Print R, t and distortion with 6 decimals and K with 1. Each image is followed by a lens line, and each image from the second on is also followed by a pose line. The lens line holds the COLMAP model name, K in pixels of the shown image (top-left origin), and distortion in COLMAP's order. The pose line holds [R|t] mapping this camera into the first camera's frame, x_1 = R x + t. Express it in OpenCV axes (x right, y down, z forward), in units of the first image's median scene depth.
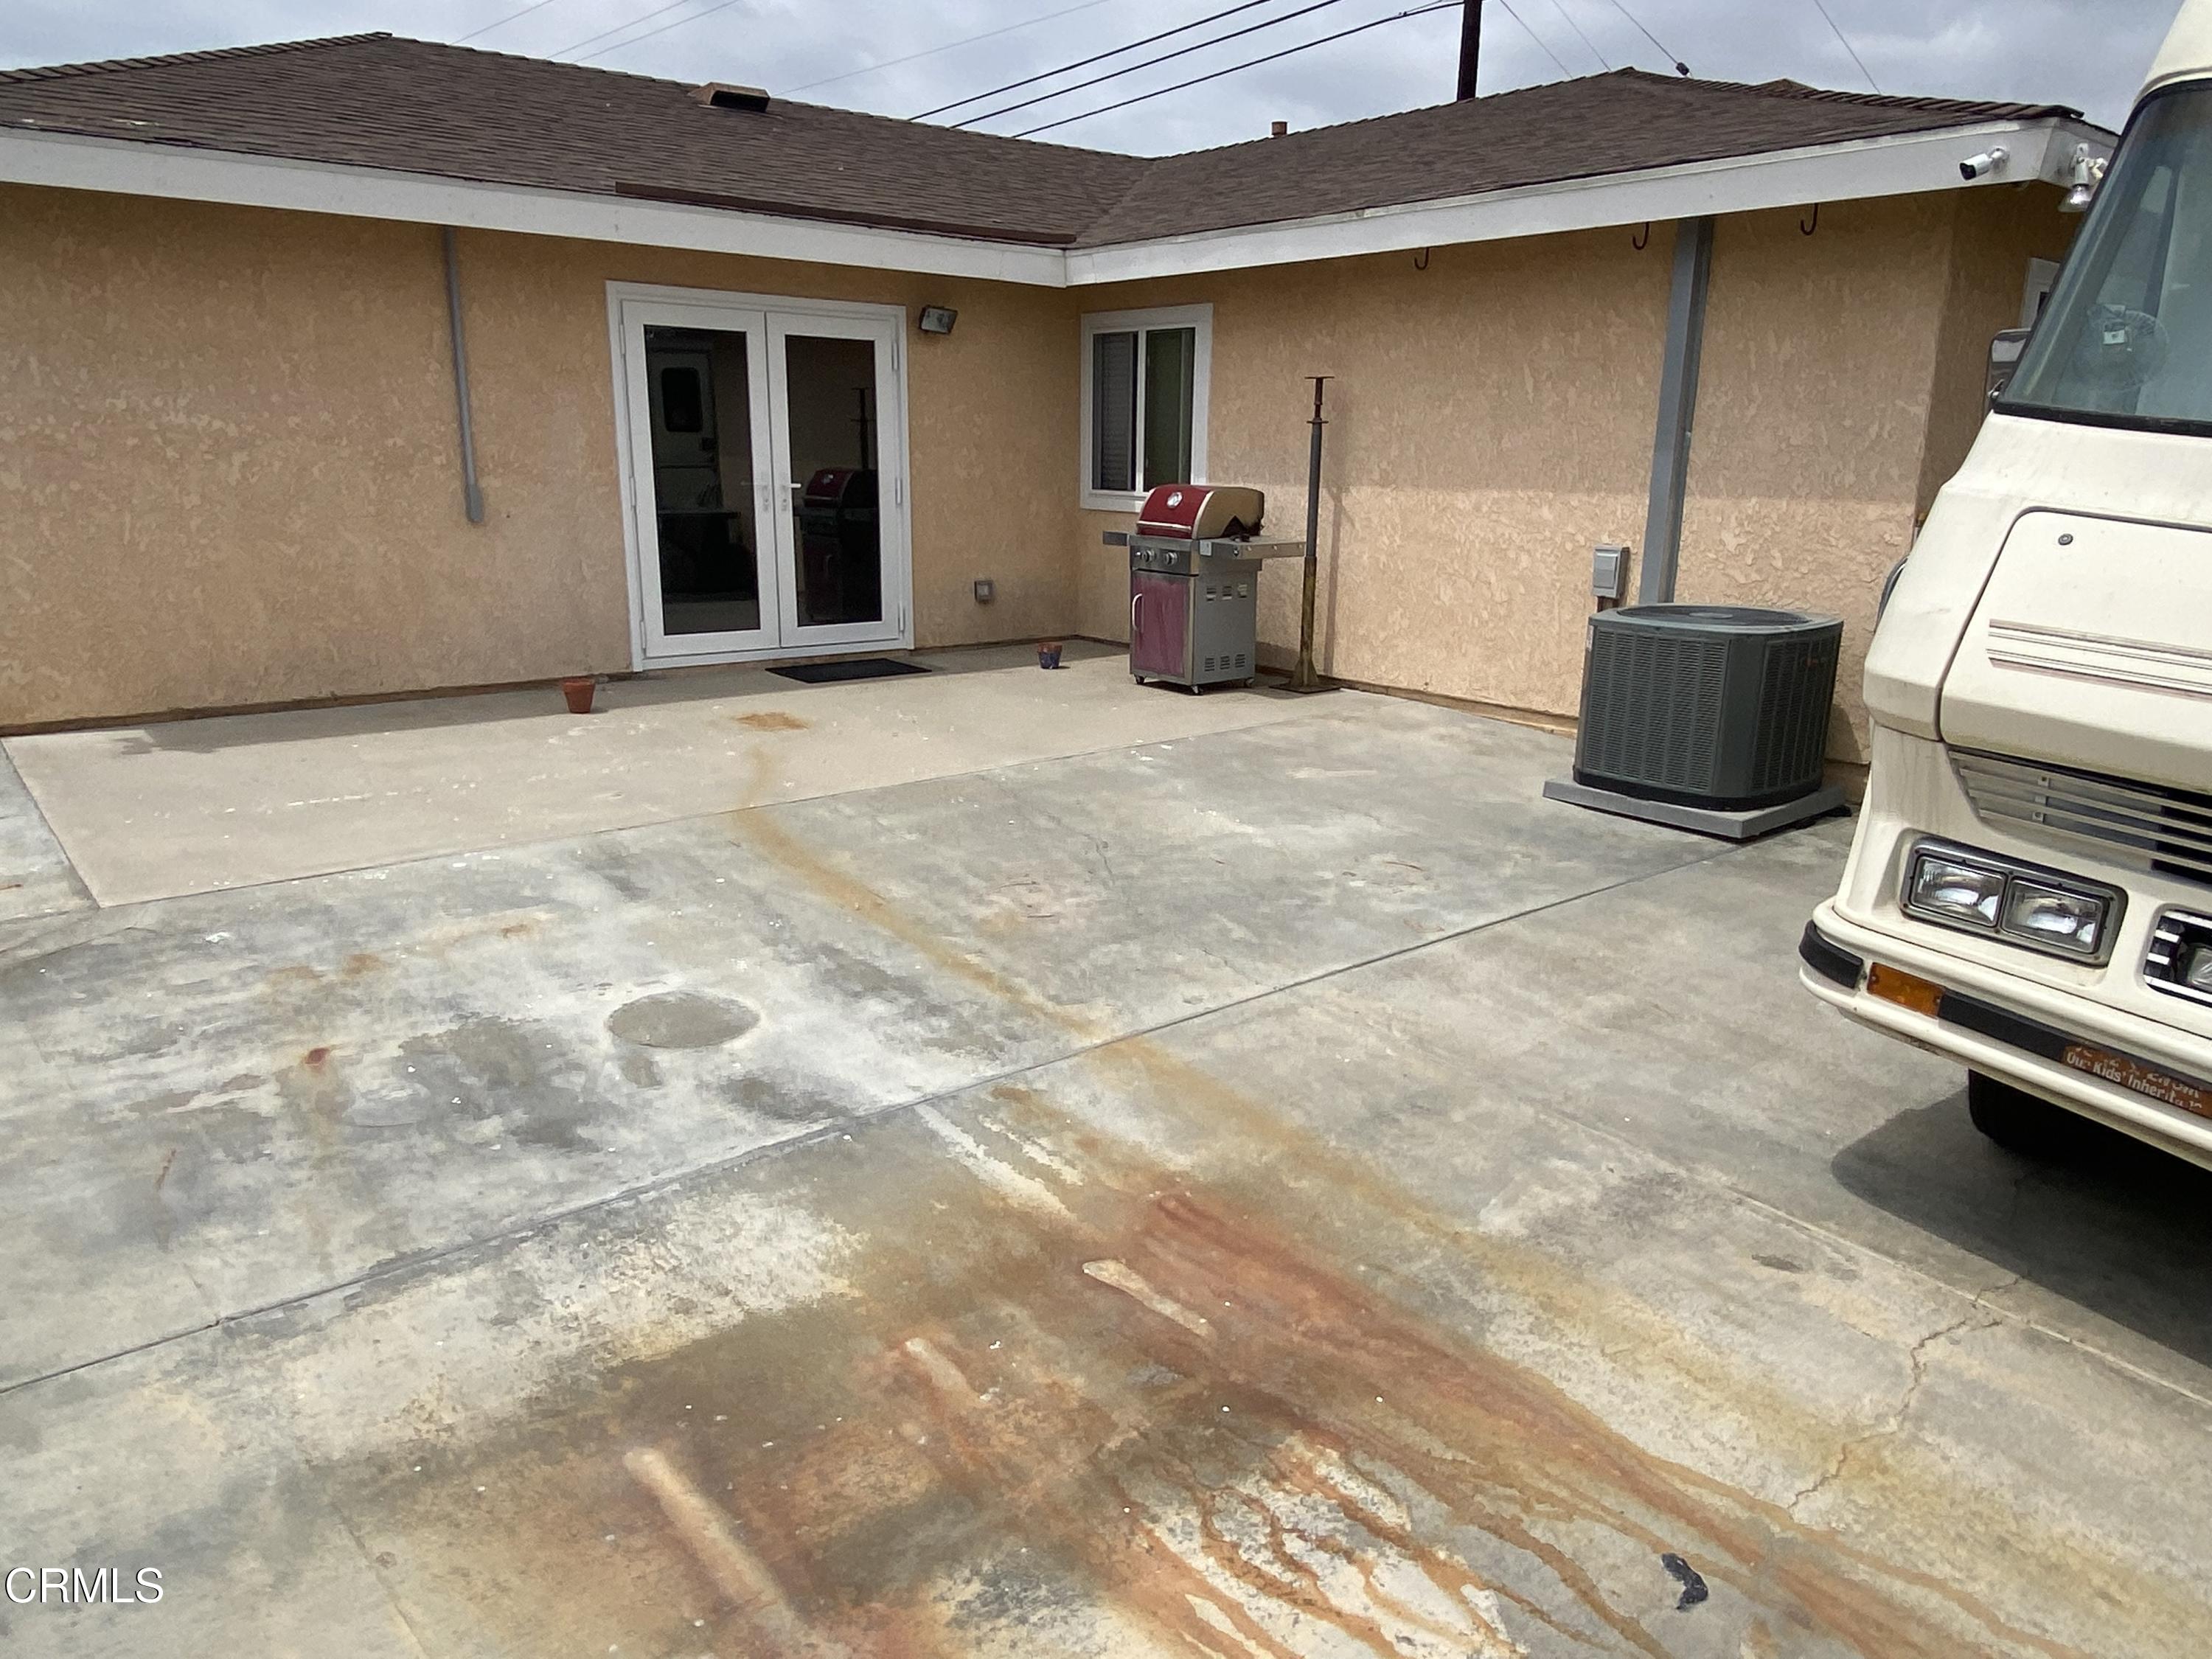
lens RADIAL K [[1513.9, 0, 1098.7], [0, 1513.9, 834.3], [0, 0, 1]] dist [0.087583, -0.106797]
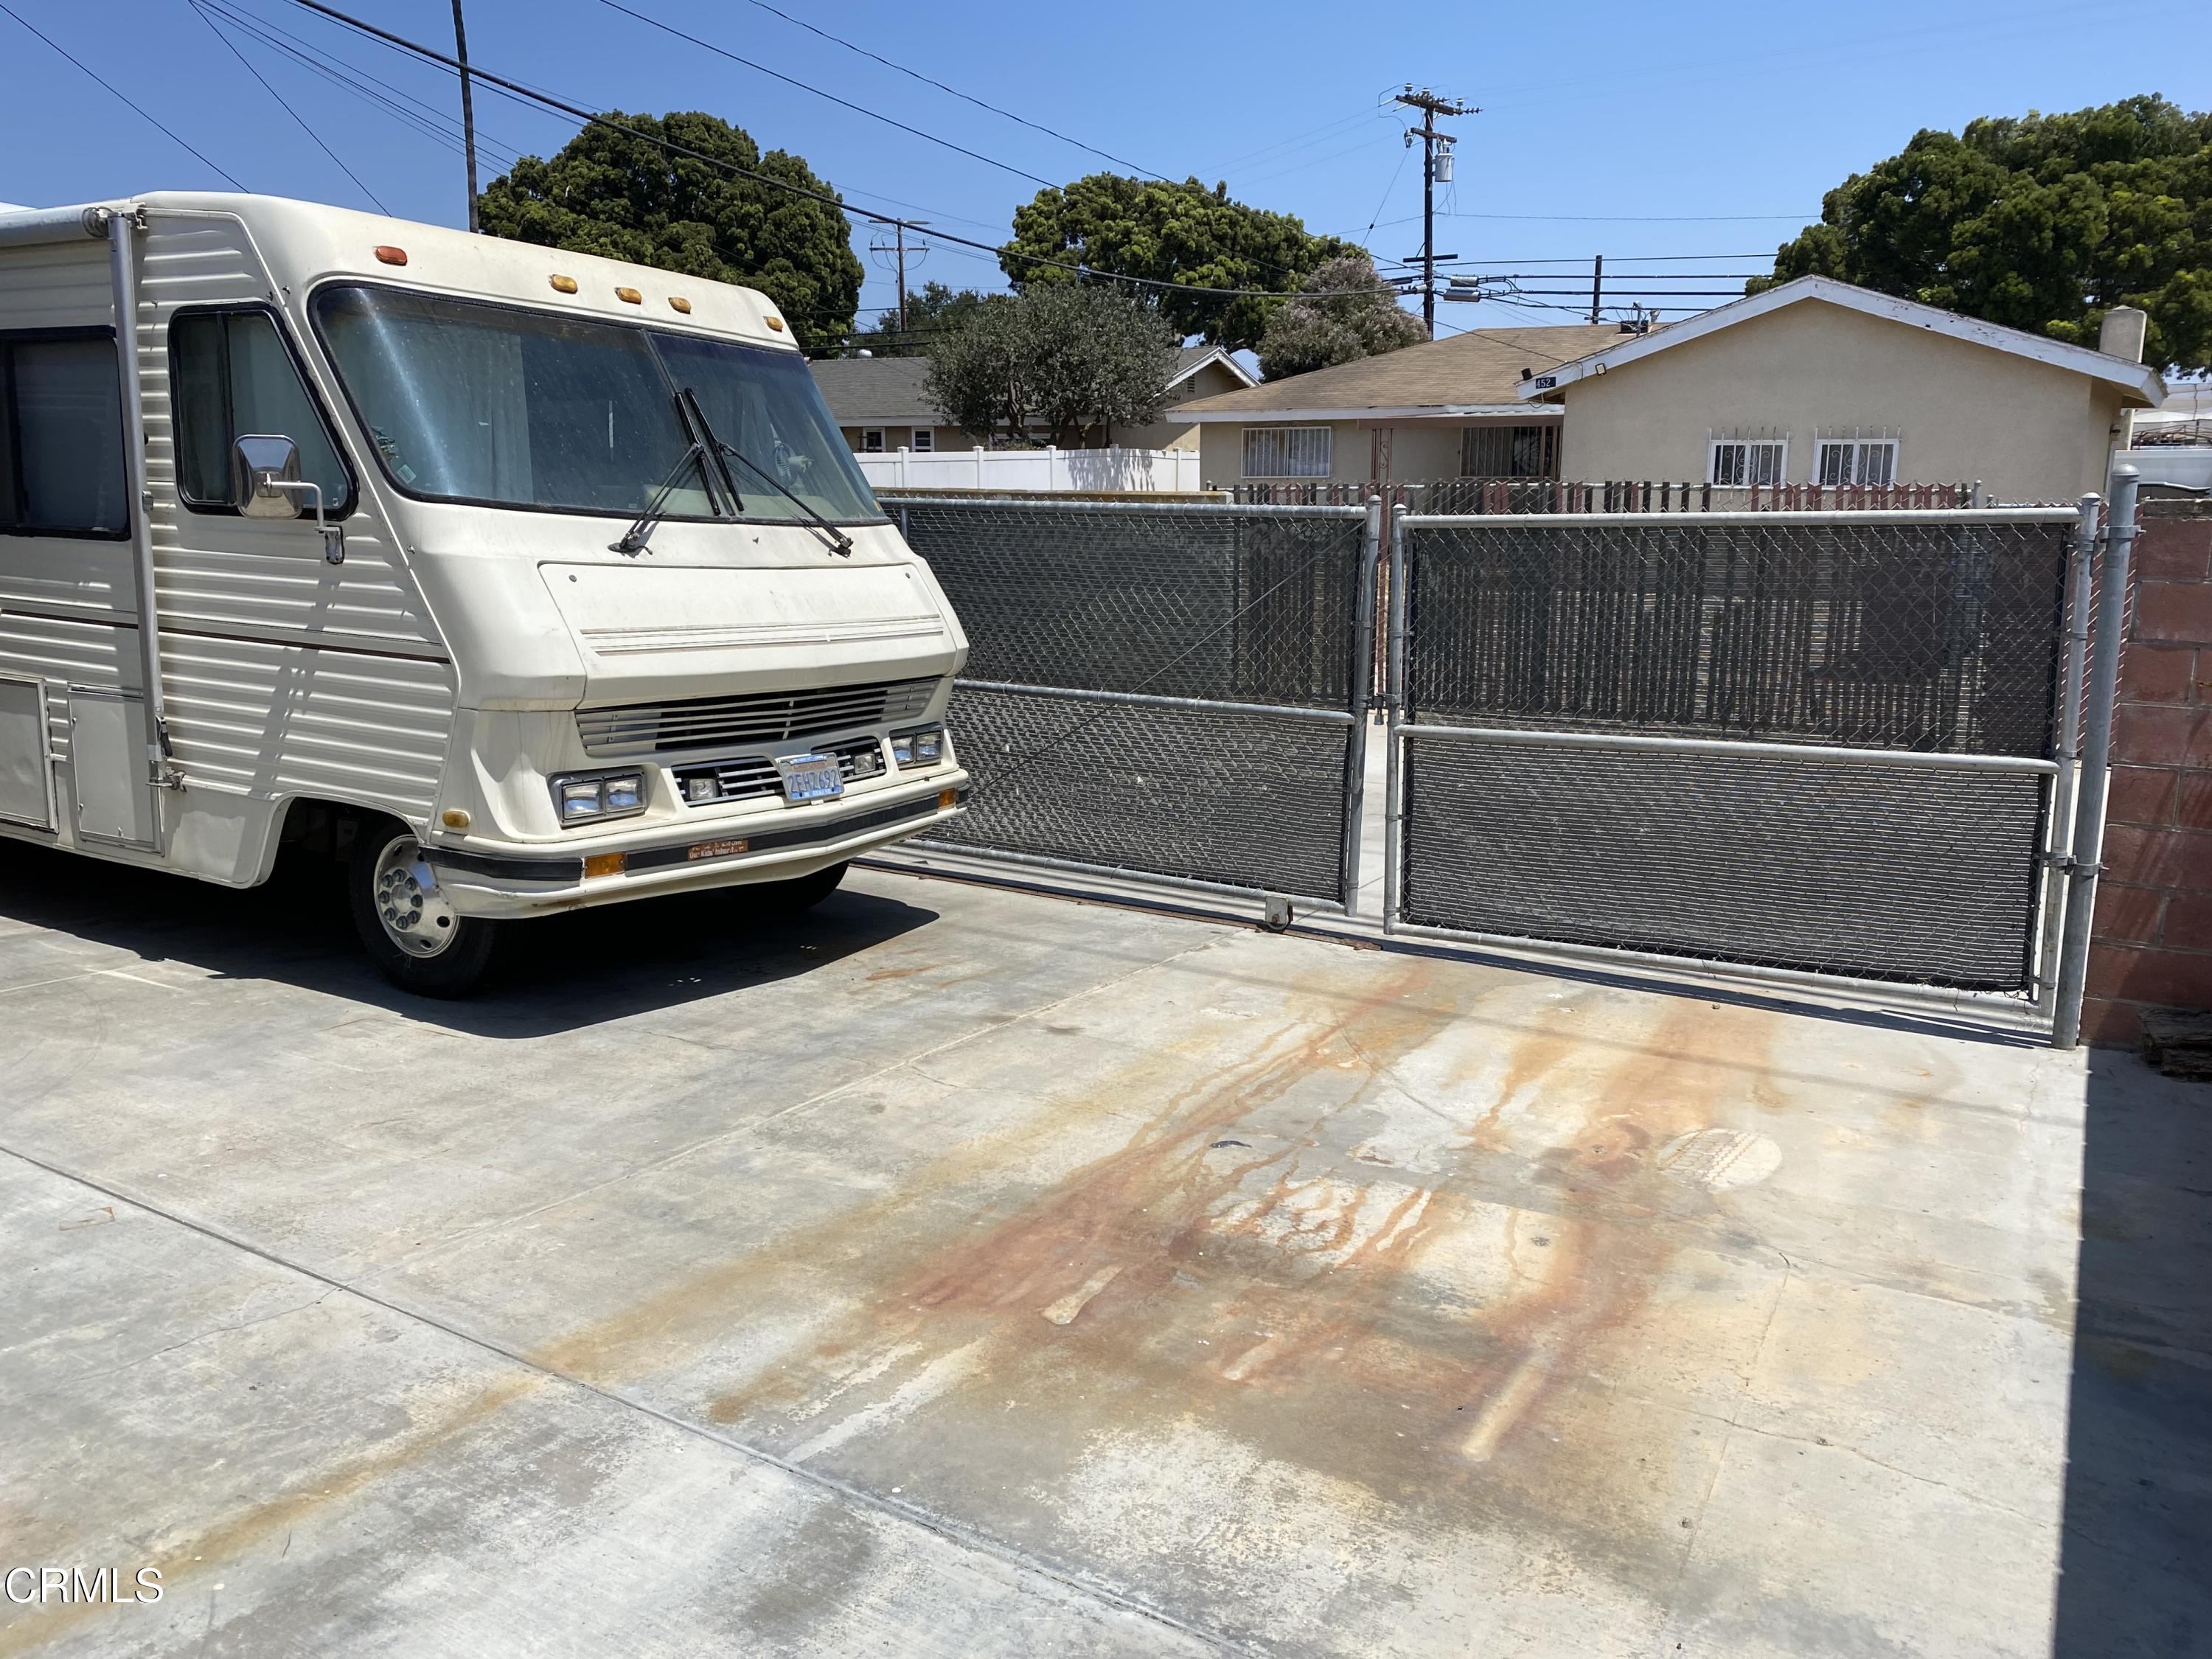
lens RADIAL K [[1718.5, 0, 1112.8], [0, 1718.5, 801.4], [0, 0, 1]] dist [0.057196, -0.070214]
pose [[-0.321984, -0.200316, 0.925311, -0.839606], [0.233175, 0.930474, 0.282572, -0.307315], [-0.917582, 0.306743, -0.252889, 0.911673]]
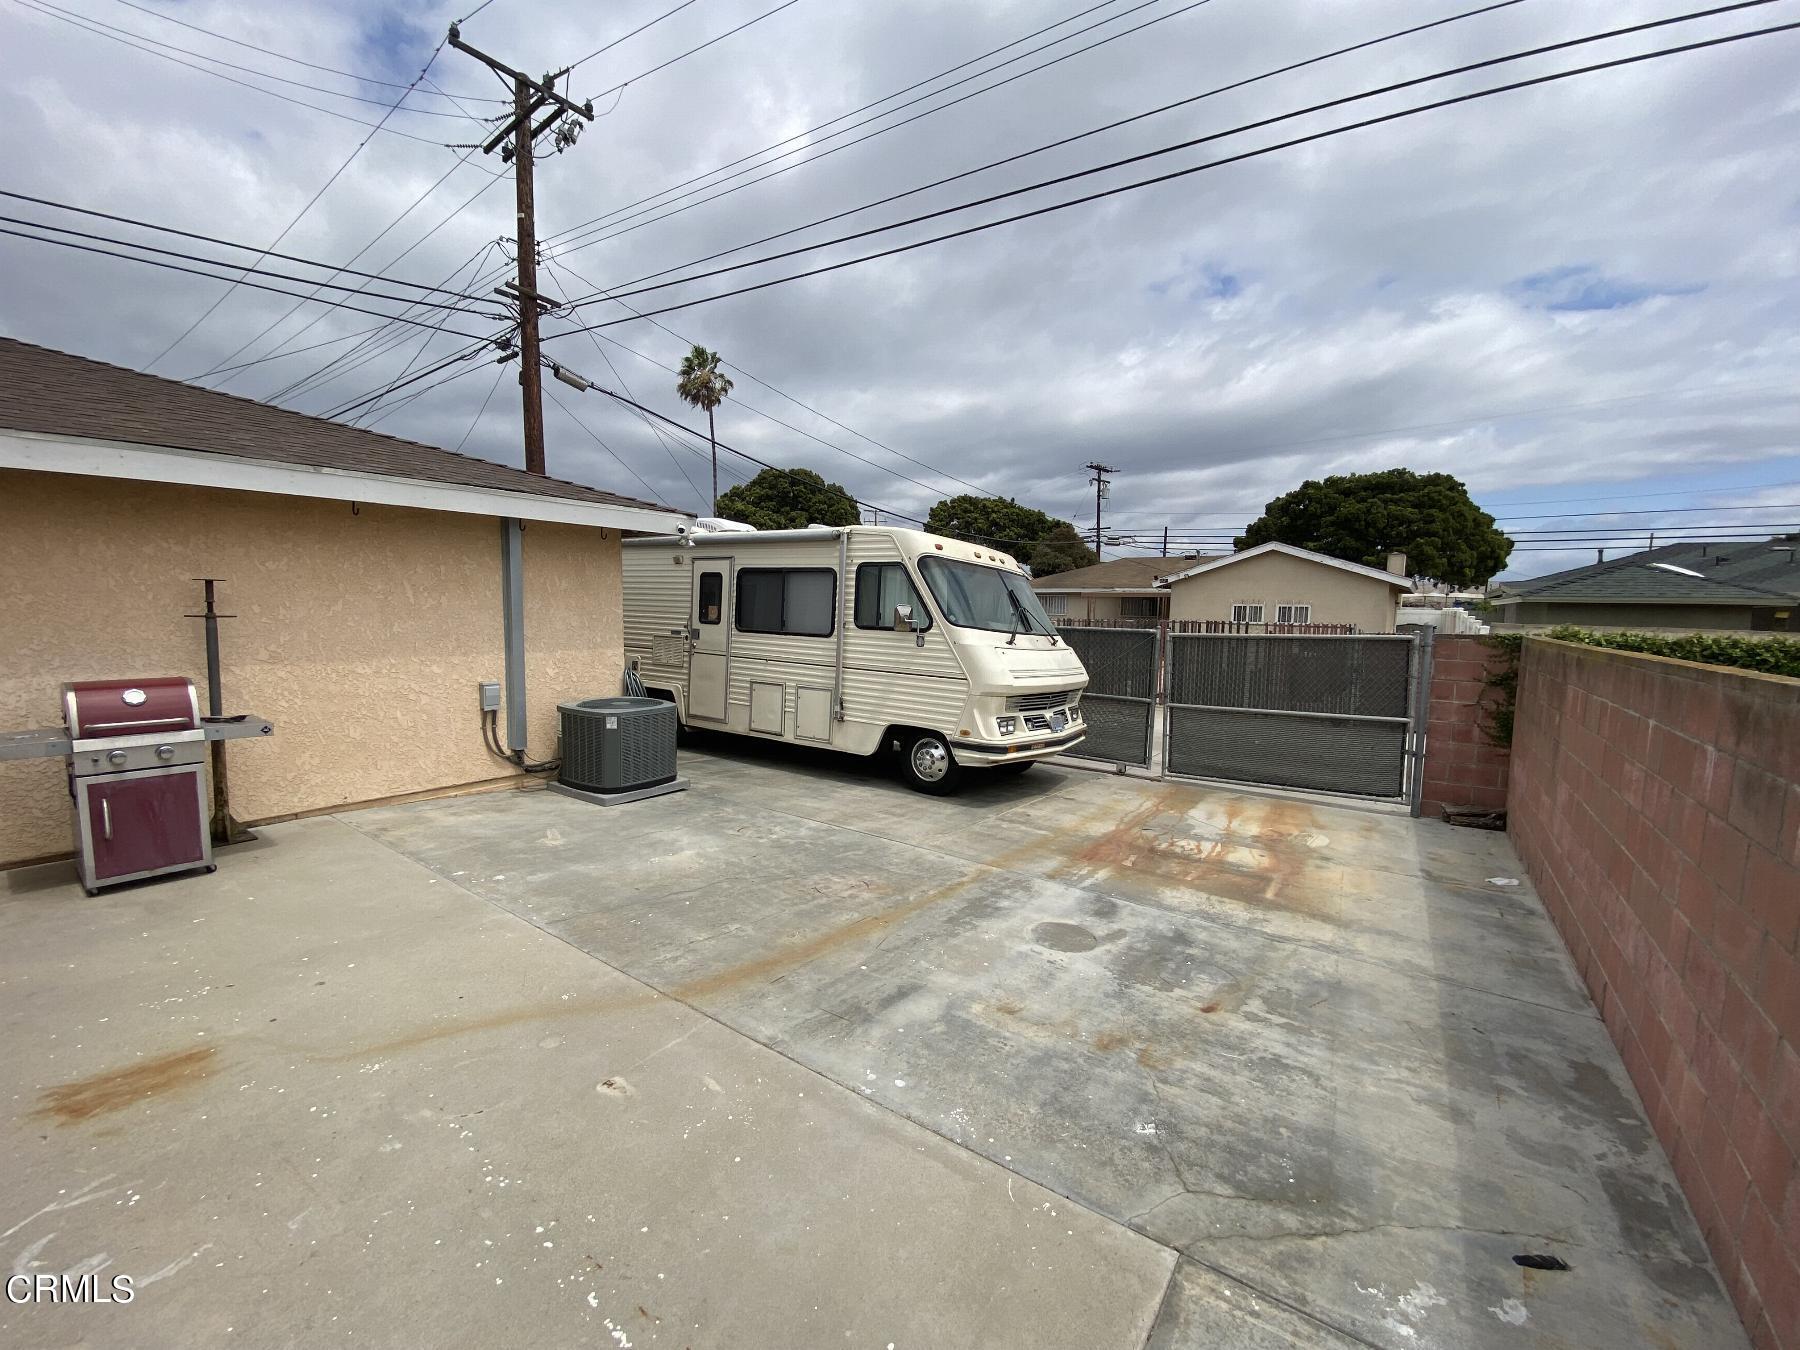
lens RADIAL K [[736.5, 0, 897.8], [0, 736.5, 672.5], [0, 0, 1]] dist [0.030042, -0.026044]
pose [[-0.260591, -0.110484, 0.959107, -1.186605], [0.221913, 0.959977, 0.170878, -0.459924], [-0.939599, 0.257367, -0.225643, 1.413921]]
